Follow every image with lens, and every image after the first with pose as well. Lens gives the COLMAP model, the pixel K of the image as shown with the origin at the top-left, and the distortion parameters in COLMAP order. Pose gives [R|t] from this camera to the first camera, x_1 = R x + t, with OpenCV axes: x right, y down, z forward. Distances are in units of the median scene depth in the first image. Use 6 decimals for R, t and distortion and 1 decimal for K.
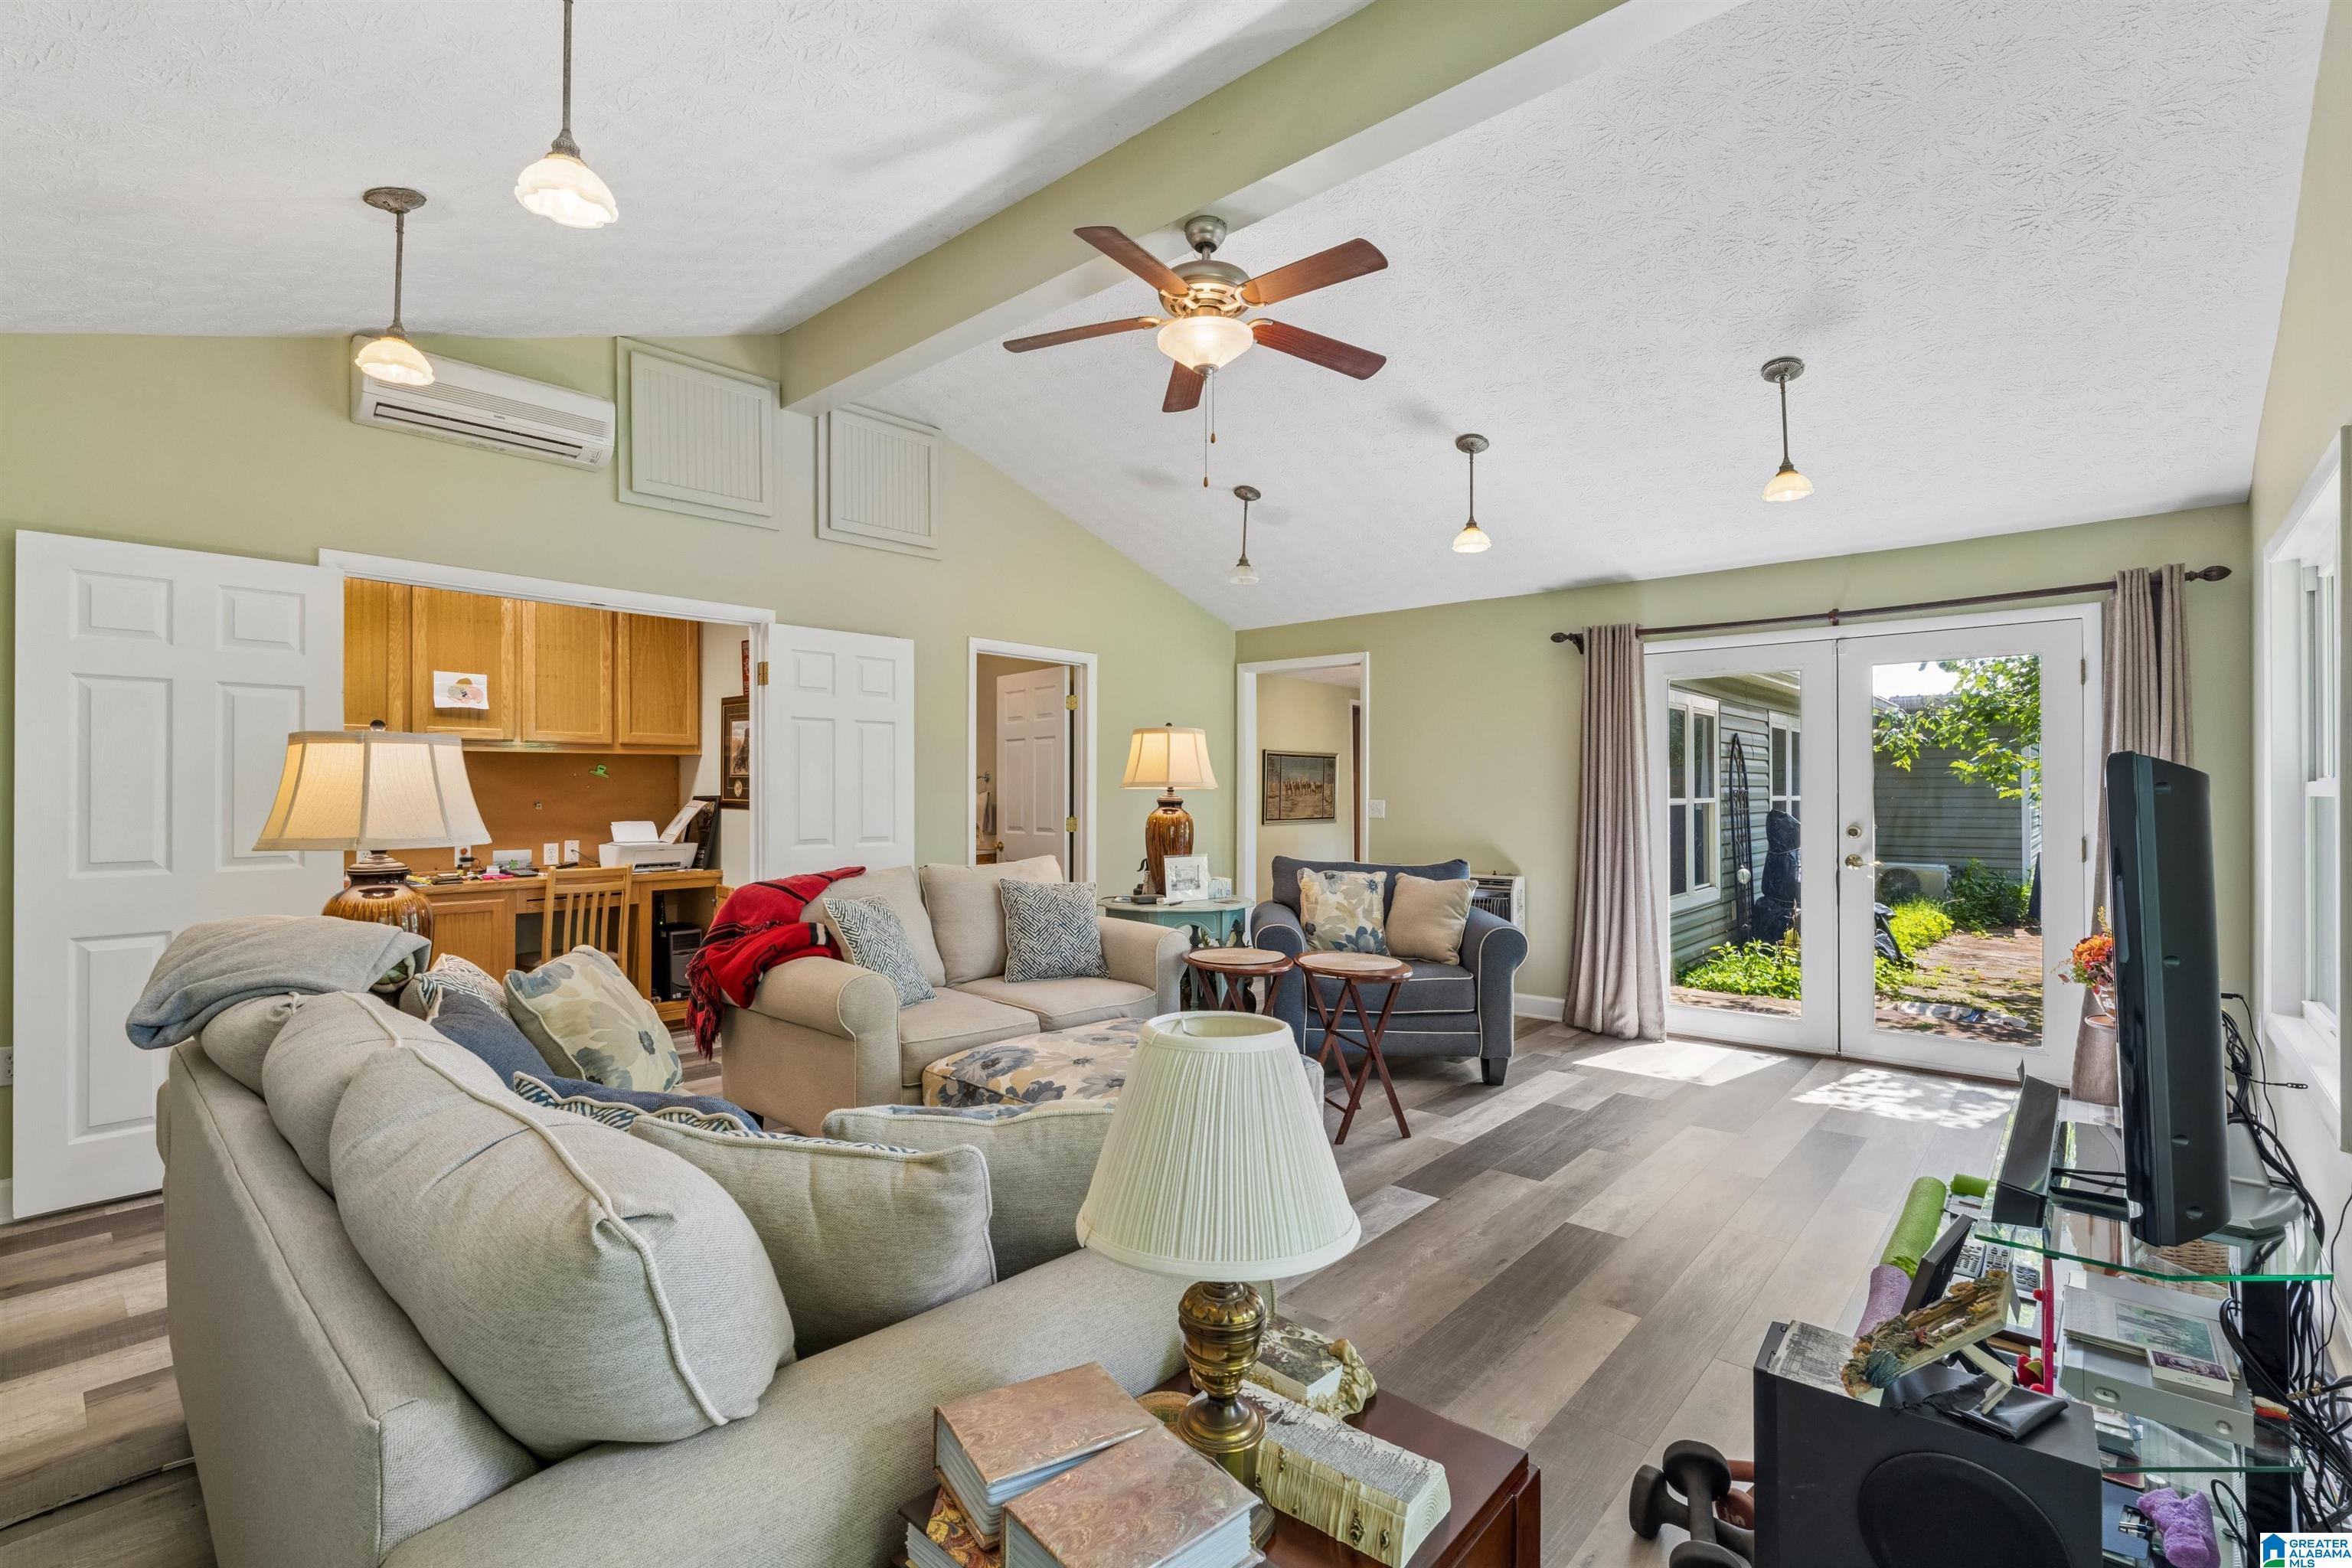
lens RADIAL K [[1067.5, 0, 1183.2], [0, 1067.5, 762.7], [0, 0, 1]] dist [-0.001632, 0.000046]
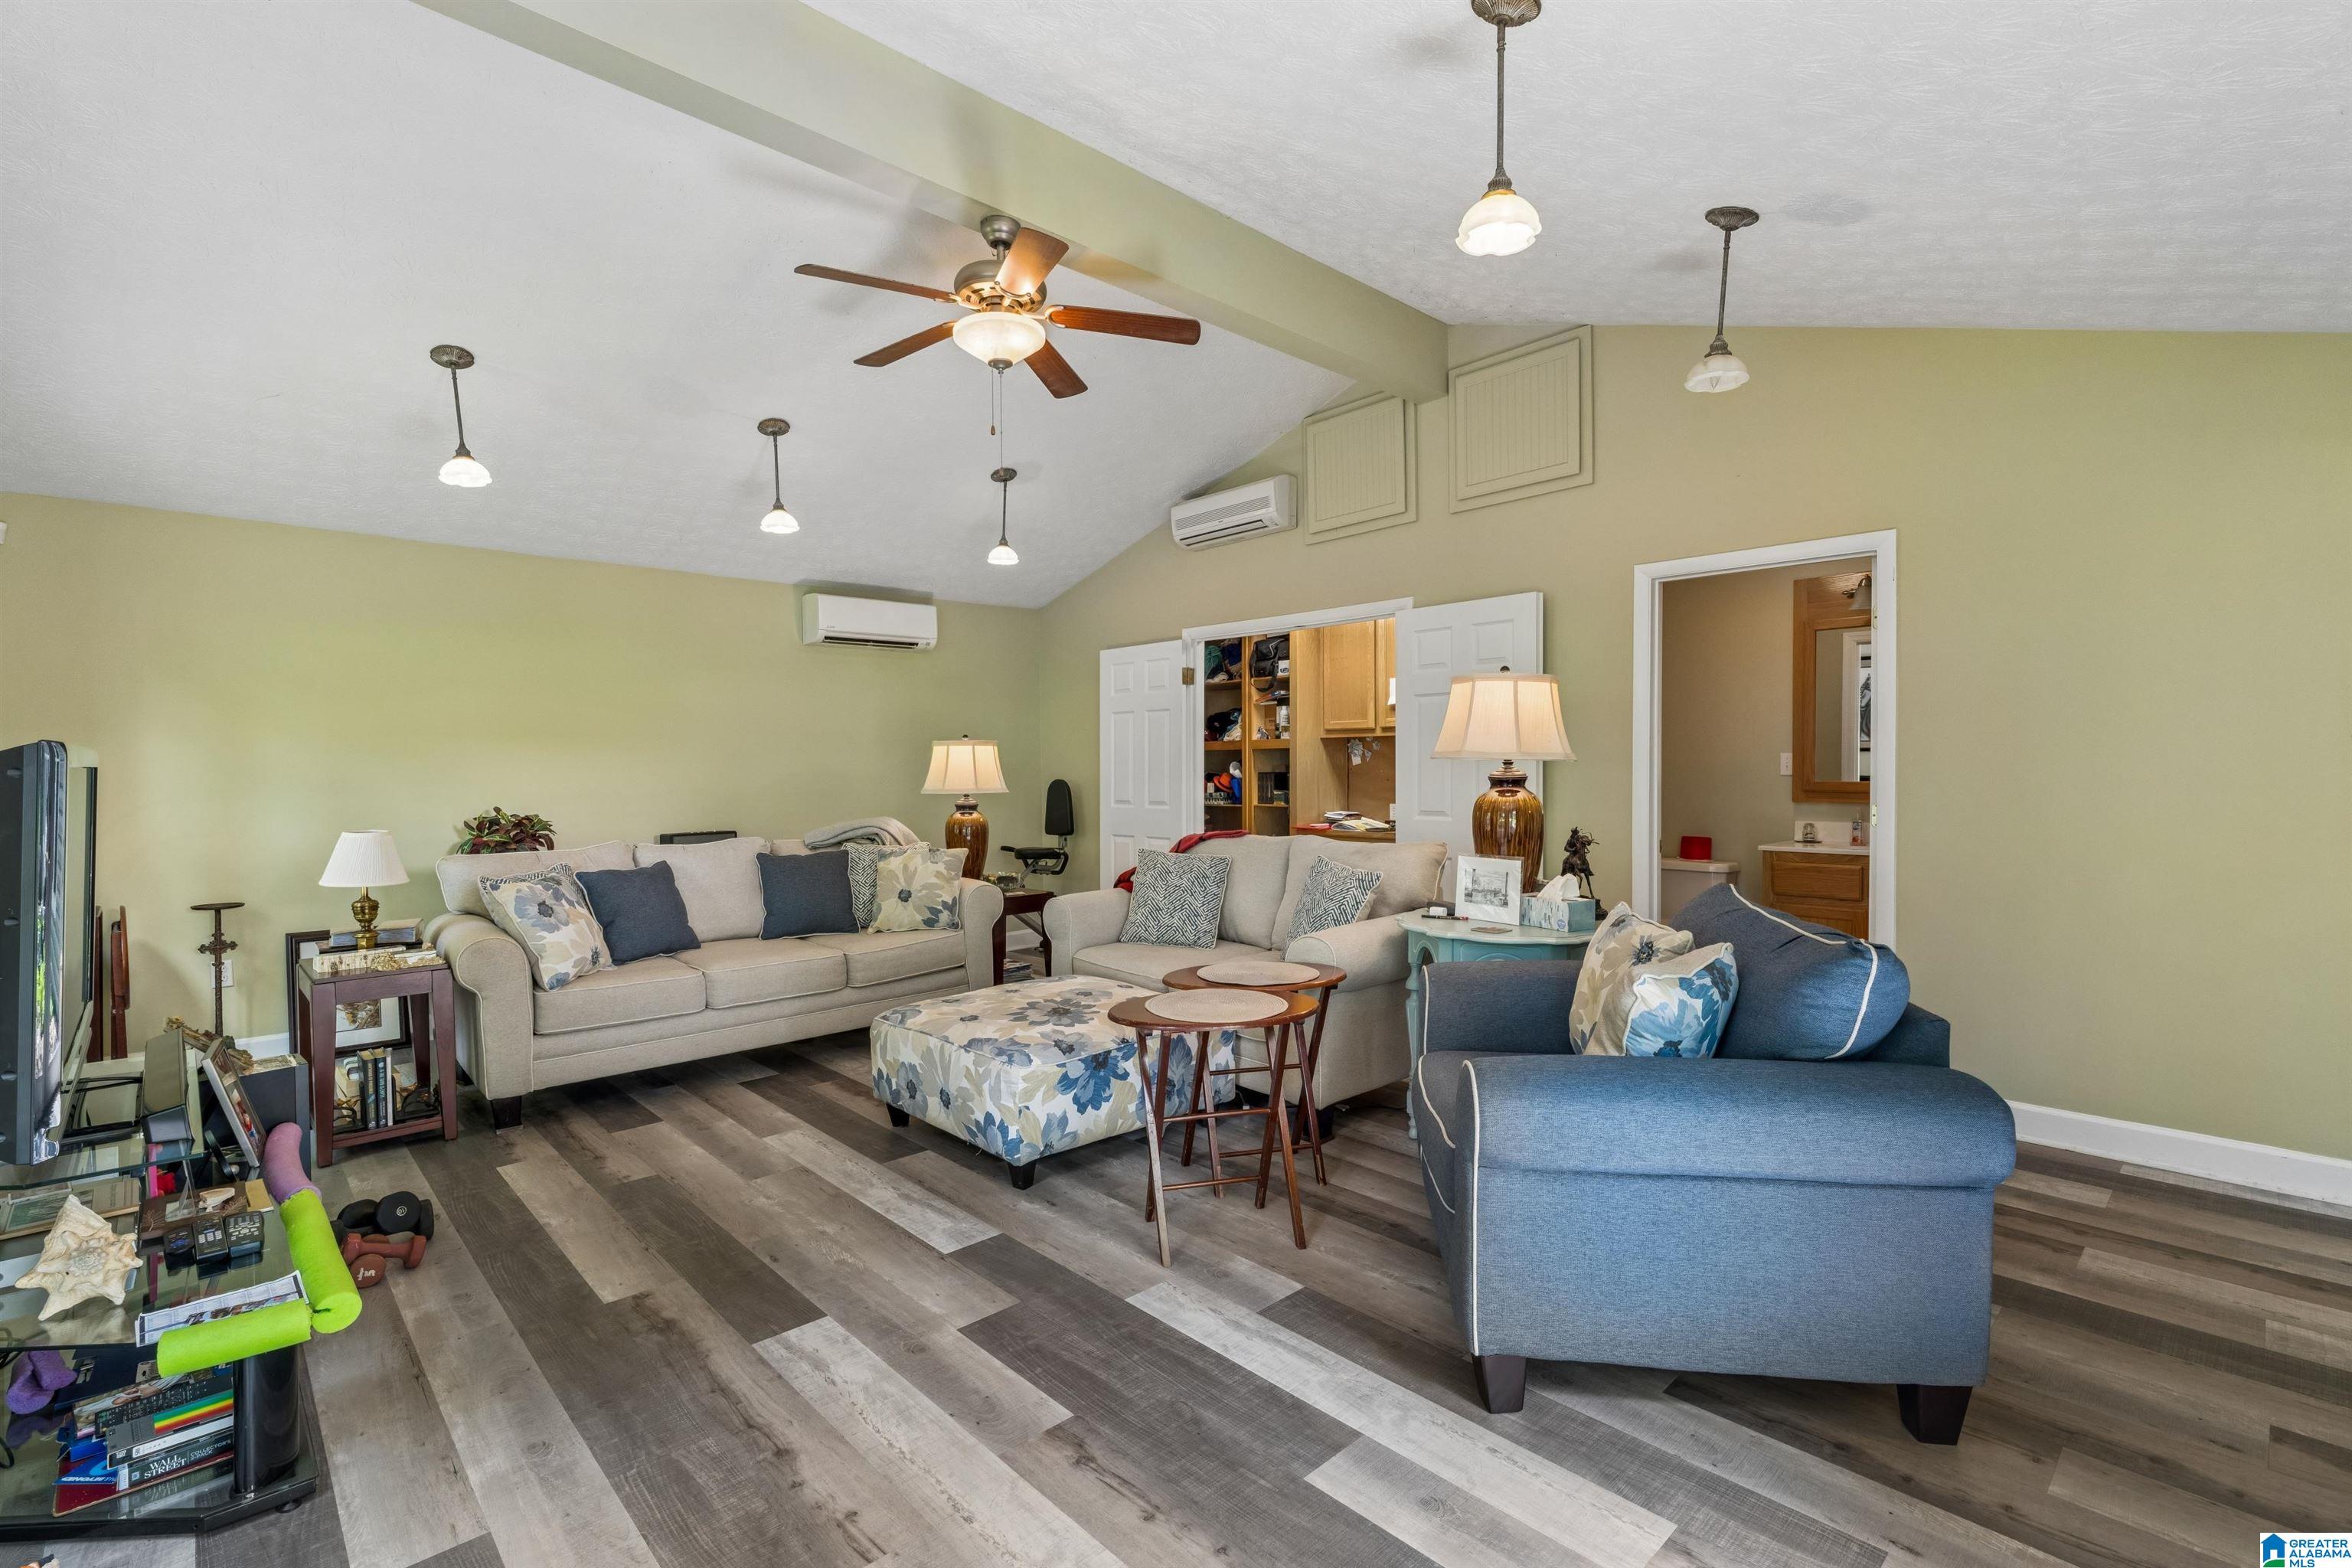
lens RADIAL K [[1067.5, 0, 1183.2], [0, 1067.5, 762.7], [0, 0, 1]] dist [-0.001632, 0.000046]
pose [[-0.097038, 0.001524, -0.995280, 0.883283], [0.035179, 0.999379, -0.001900, 0.023860], [0.994659, -0.035197, -0.097031, 1.066799]]
